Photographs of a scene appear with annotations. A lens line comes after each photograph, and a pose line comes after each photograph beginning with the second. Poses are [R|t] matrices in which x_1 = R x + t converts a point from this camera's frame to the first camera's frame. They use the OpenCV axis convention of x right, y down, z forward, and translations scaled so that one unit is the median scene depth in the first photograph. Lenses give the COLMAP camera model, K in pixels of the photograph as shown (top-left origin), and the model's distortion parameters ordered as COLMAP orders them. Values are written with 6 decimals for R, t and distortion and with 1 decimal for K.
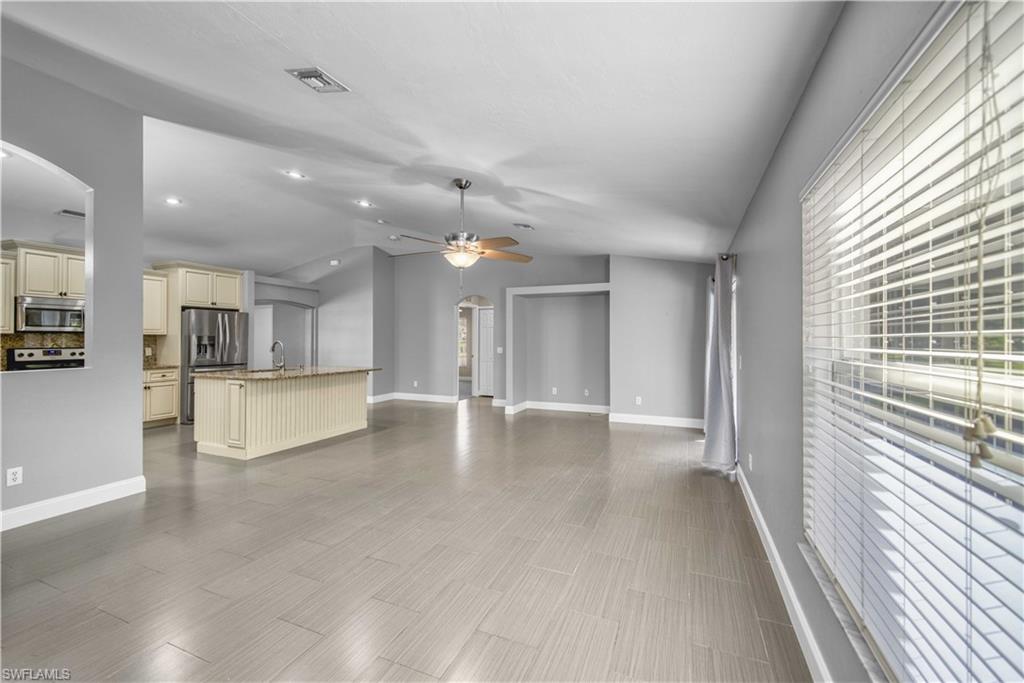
lens RADIAL K [[419.7, 0, 511.0], [0, 419.7, 339.1], [0, 0, 1]] dist [0.003788, -0.001301]
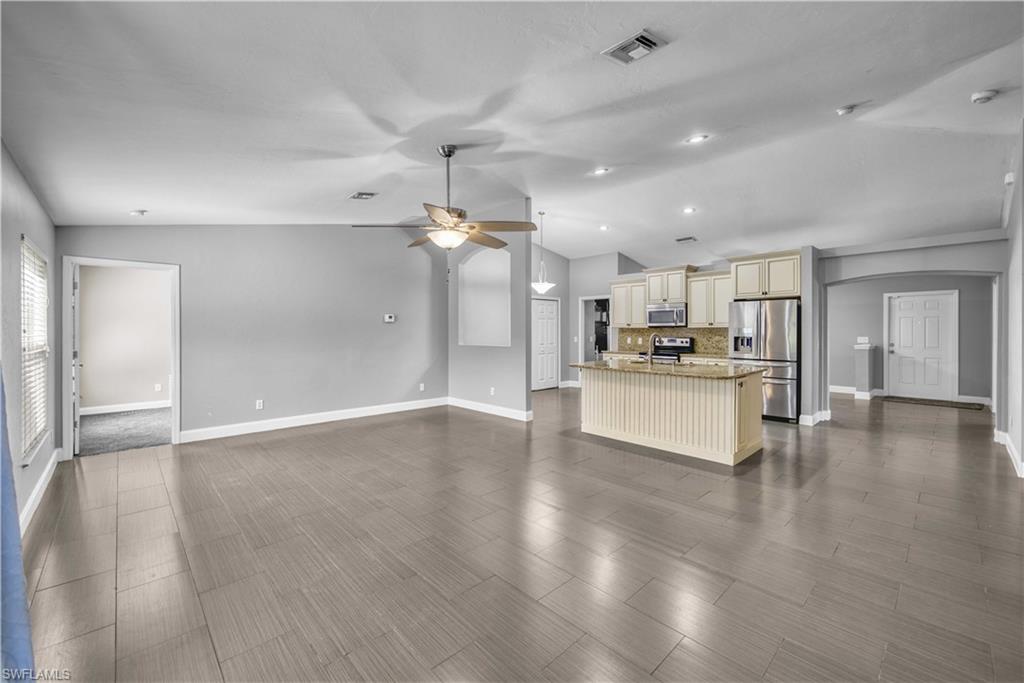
lens RADIAL K [[419.7, 0, 512.4], [0, 419.7, 334.6], [0, 0, 1]] dist [0.003788, -0.001301]
pose [[-0.409575, 0.008893, -0.912233, 0.432886], [-0.001455, 0.999945, 0.010402, -0.002391], [0.912275, 0.005587, -0.409539, 1.034855]]
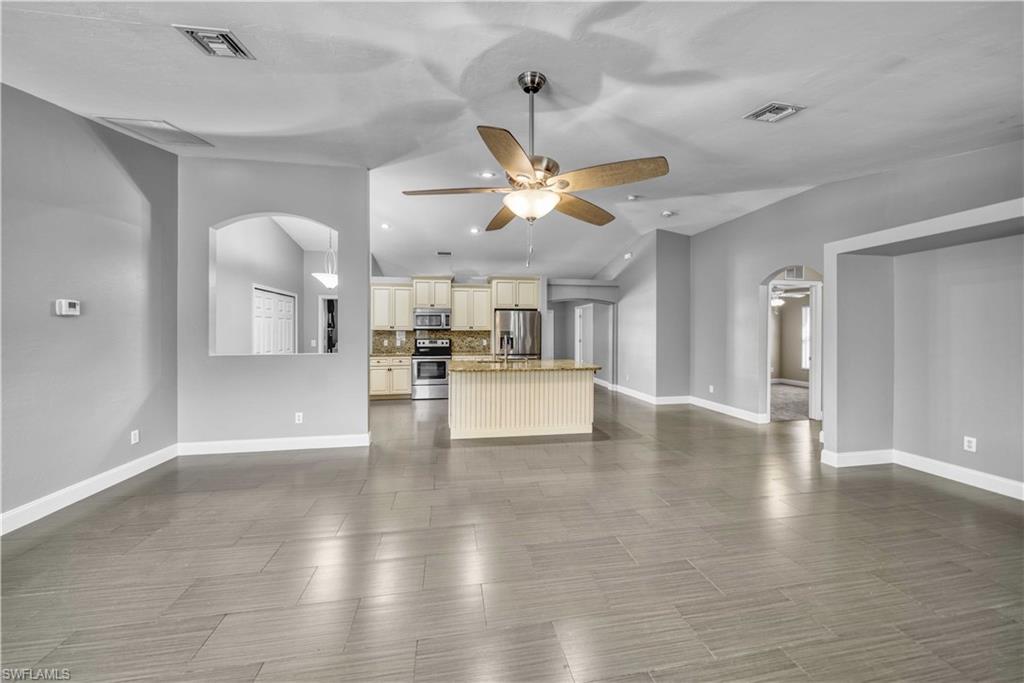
lens RADIAL K [[355.8, 0, 507.8], [0, 355.8, 331.5], [0, 0, 1]] dist [-0.012295, -0.000018]
pose [[0.532707, -0.004980, -0.846285, 0.214207], [0.001469, 0.999987, -0.004959, -0.000559], [0.846298, 0.001398, 0.532707, 0.486395]]
